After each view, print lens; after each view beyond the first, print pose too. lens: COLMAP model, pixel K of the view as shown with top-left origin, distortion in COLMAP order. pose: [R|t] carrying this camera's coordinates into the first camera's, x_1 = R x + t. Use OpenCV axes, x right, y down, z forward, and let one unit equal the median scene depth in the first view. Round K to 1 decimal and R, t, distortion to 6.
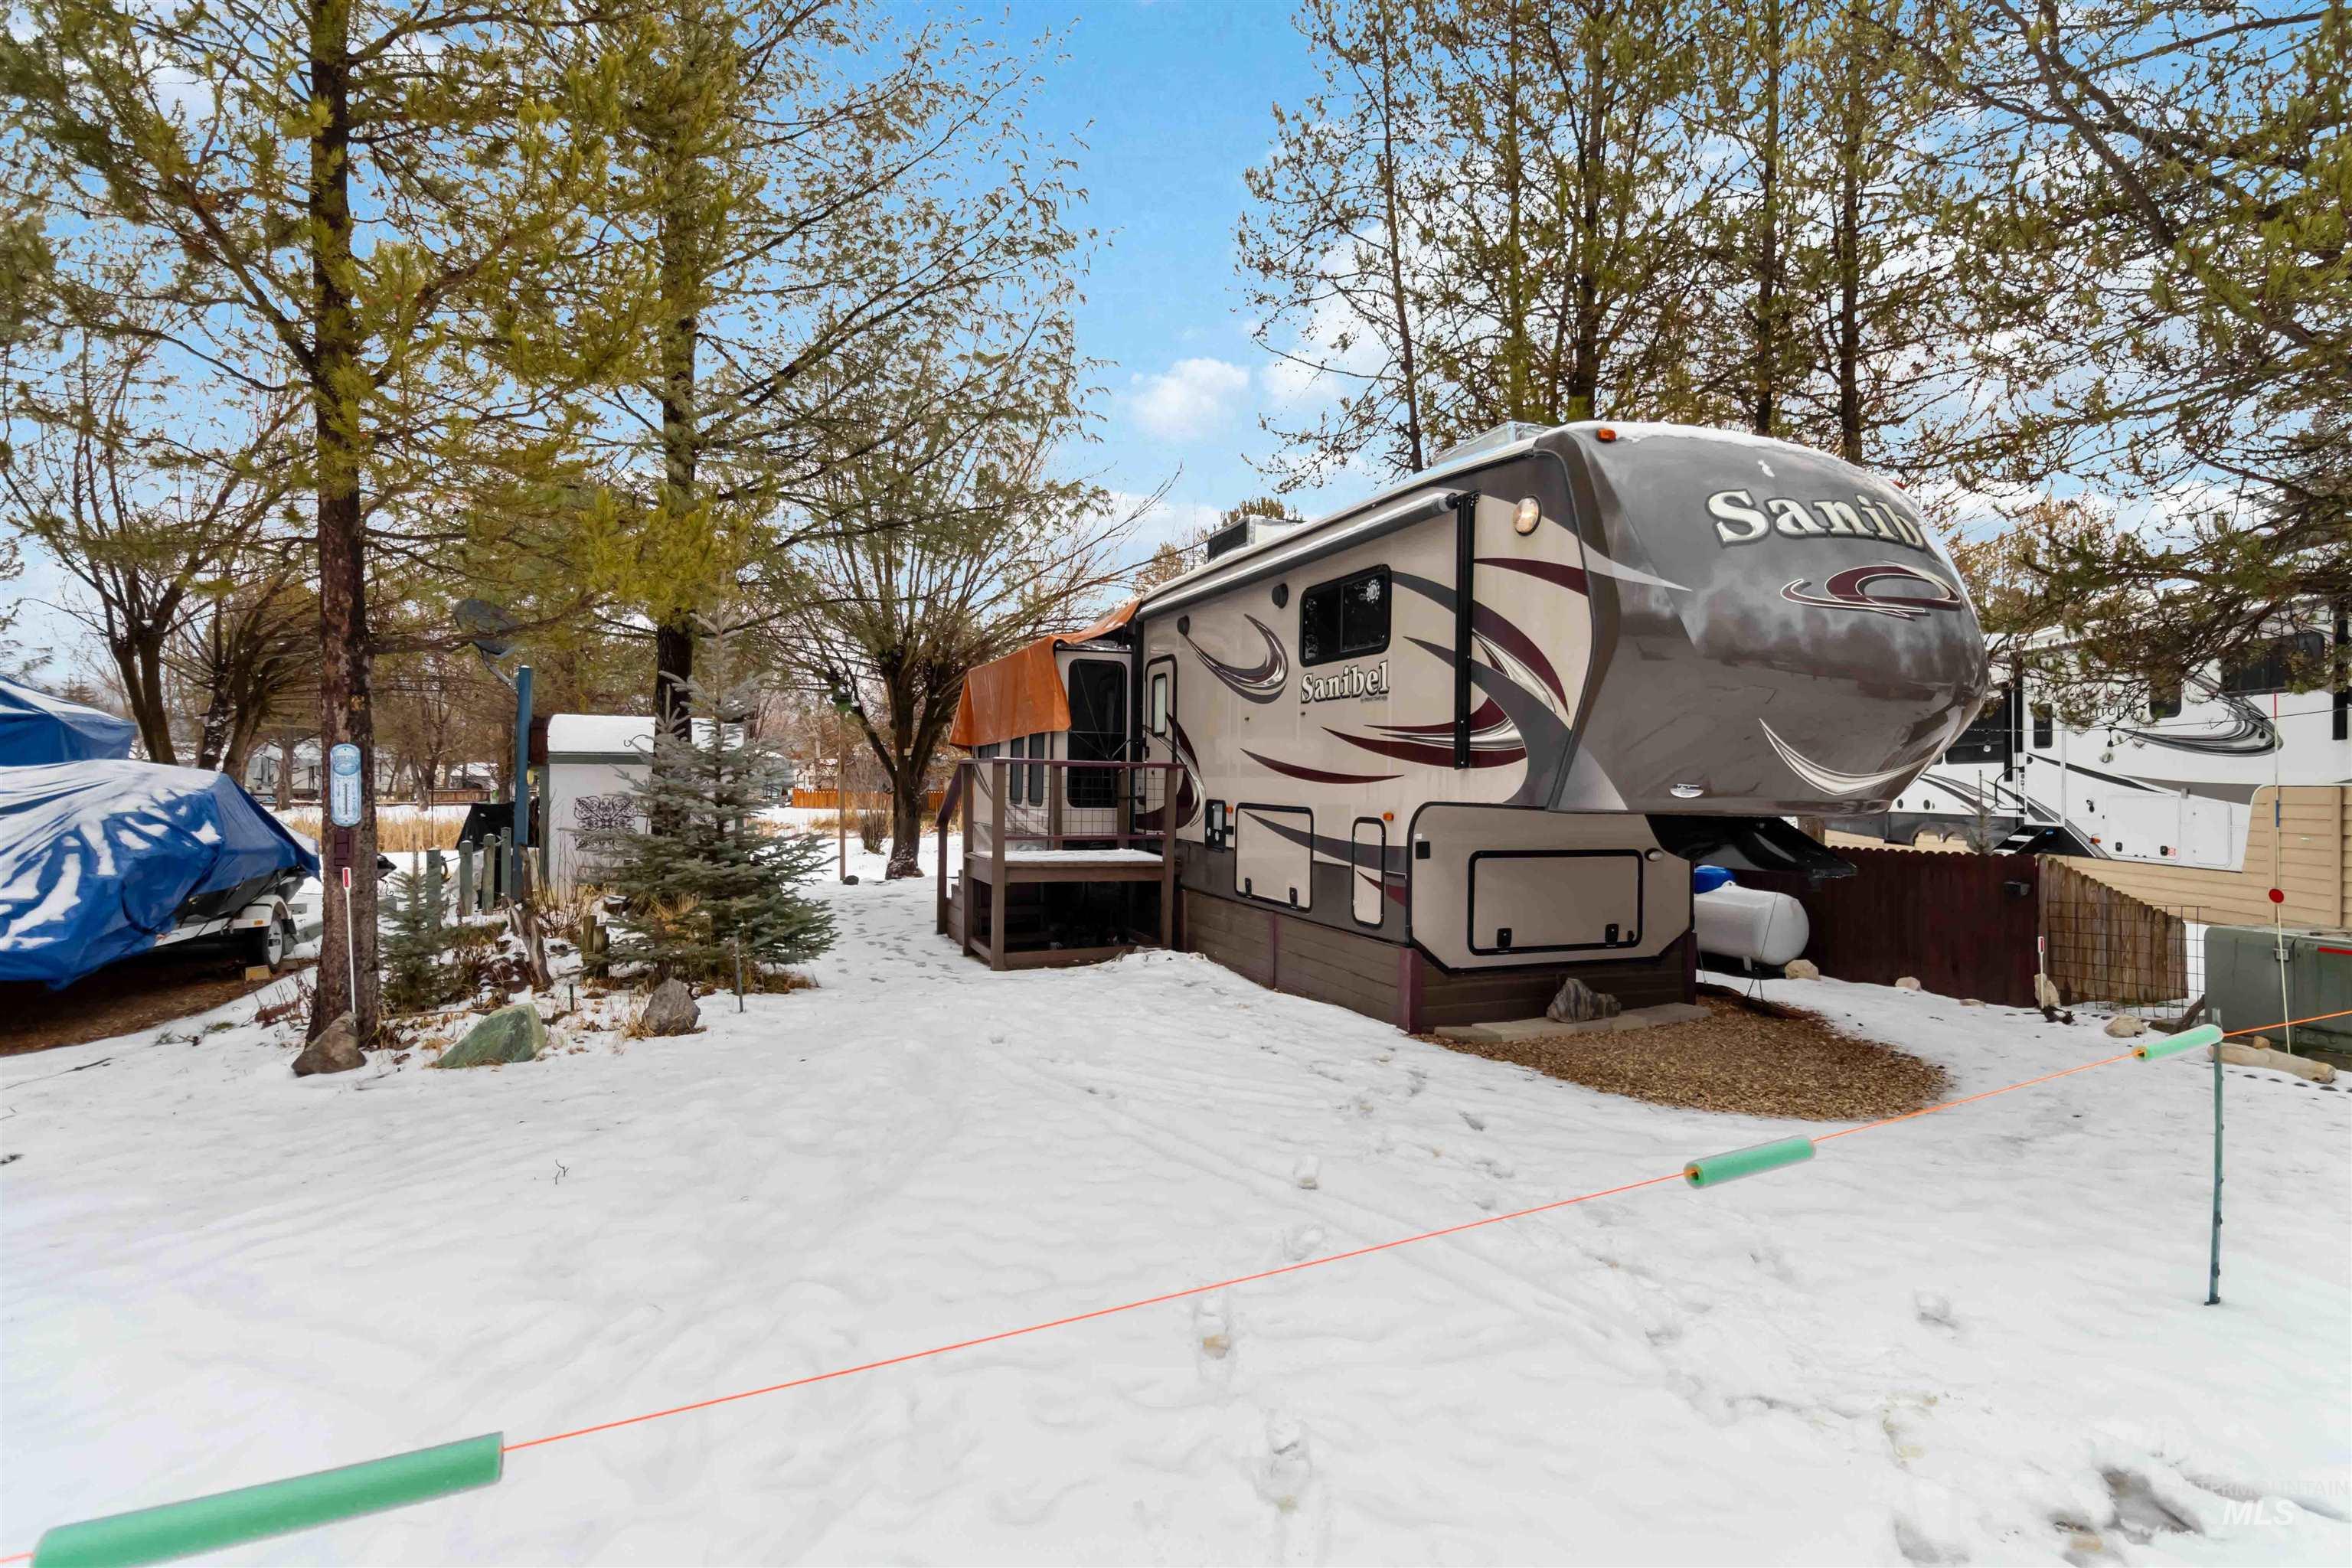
lens RADIAL K [[1092.2, 0, 1199.3], [0, 1092.2, 777.1], [0, 0, 1]] dist [0.002996, 0.000410]
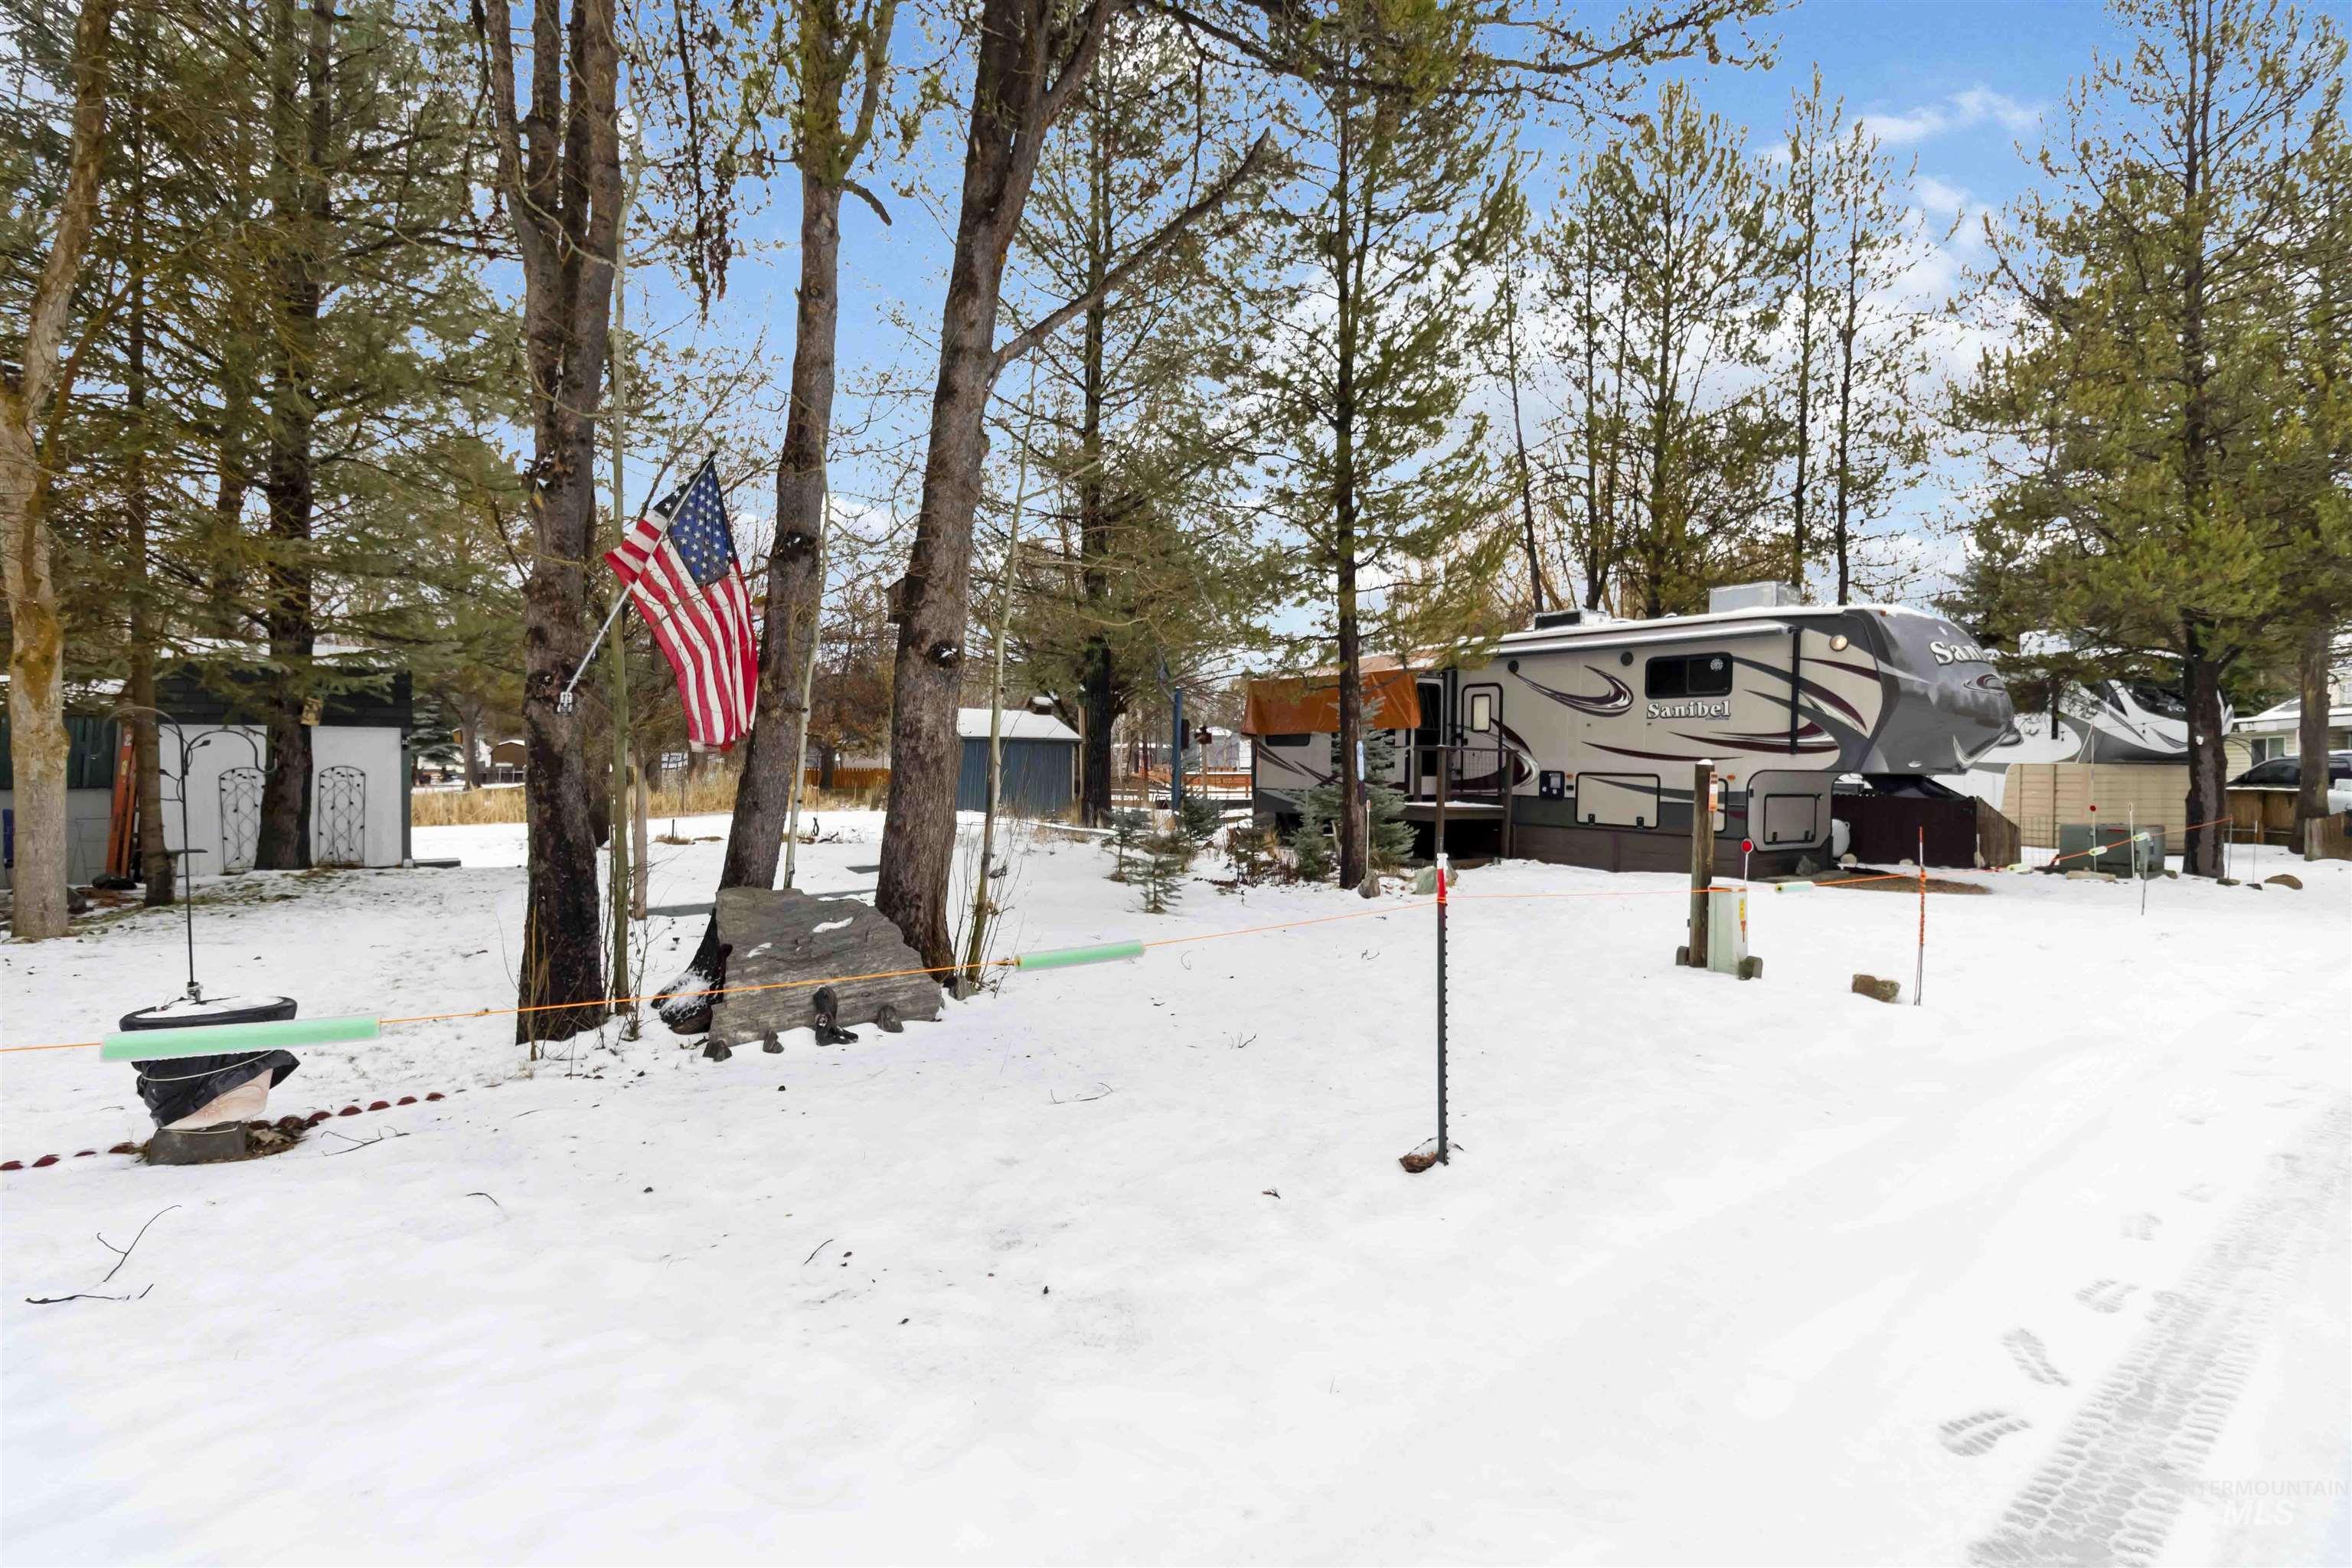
lens RADIAL K [[1099.6, 0, 1180.8], [0, 1099.6, 775.4], [0, 0, 1]] dist [0.001771, 0.000674]
pose [[0.973949, -0.001024, 0.226764, -1.233838], [-0.002874, 0.999854, 0.016860, 0.000965], [-0.226748, -0.017072, 0.973804, -0.730243]]
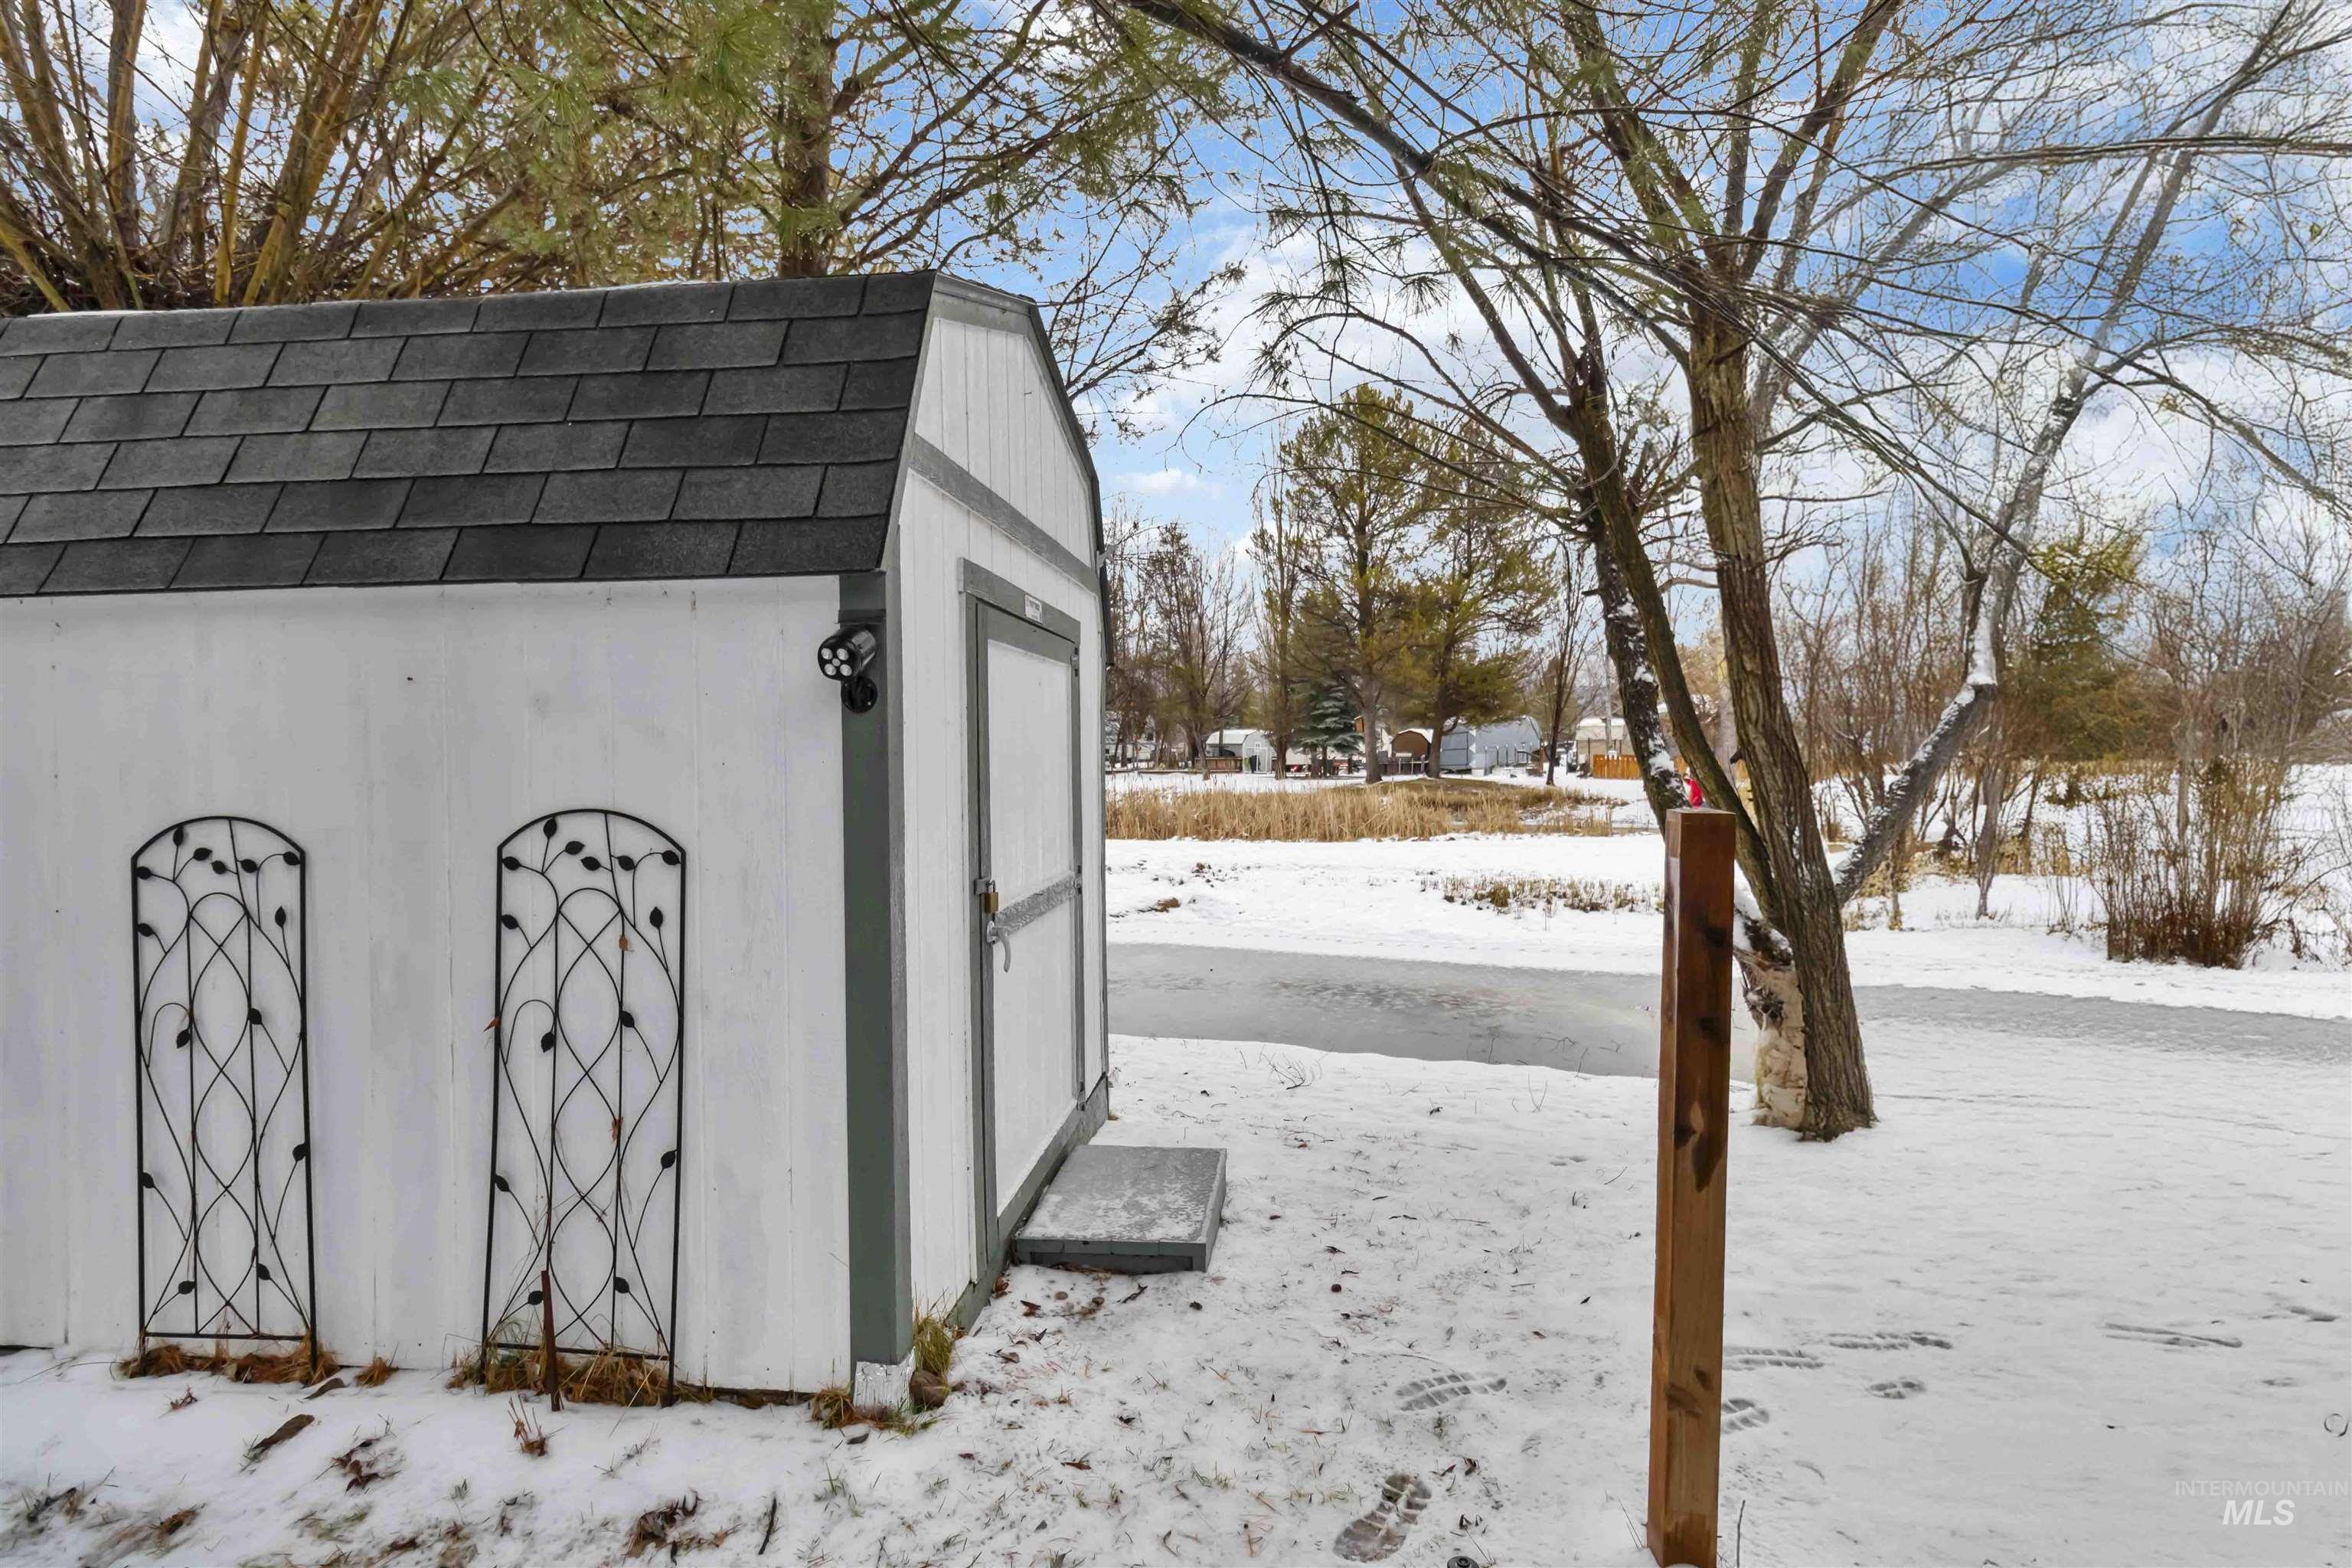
lens RADIAL K [[1099.6, 0, 1180.8], [0, 1099.6, 775.4], [0, 0, 1]] dist [0.001771, 0.000674]
pose [[0.864907, 0.001681, -0.501930, -1.848600], [0.013153, 0.999575, 0.026012, 0.000793], [0.501760, -0.029100, 0.864517, 1.195377]]
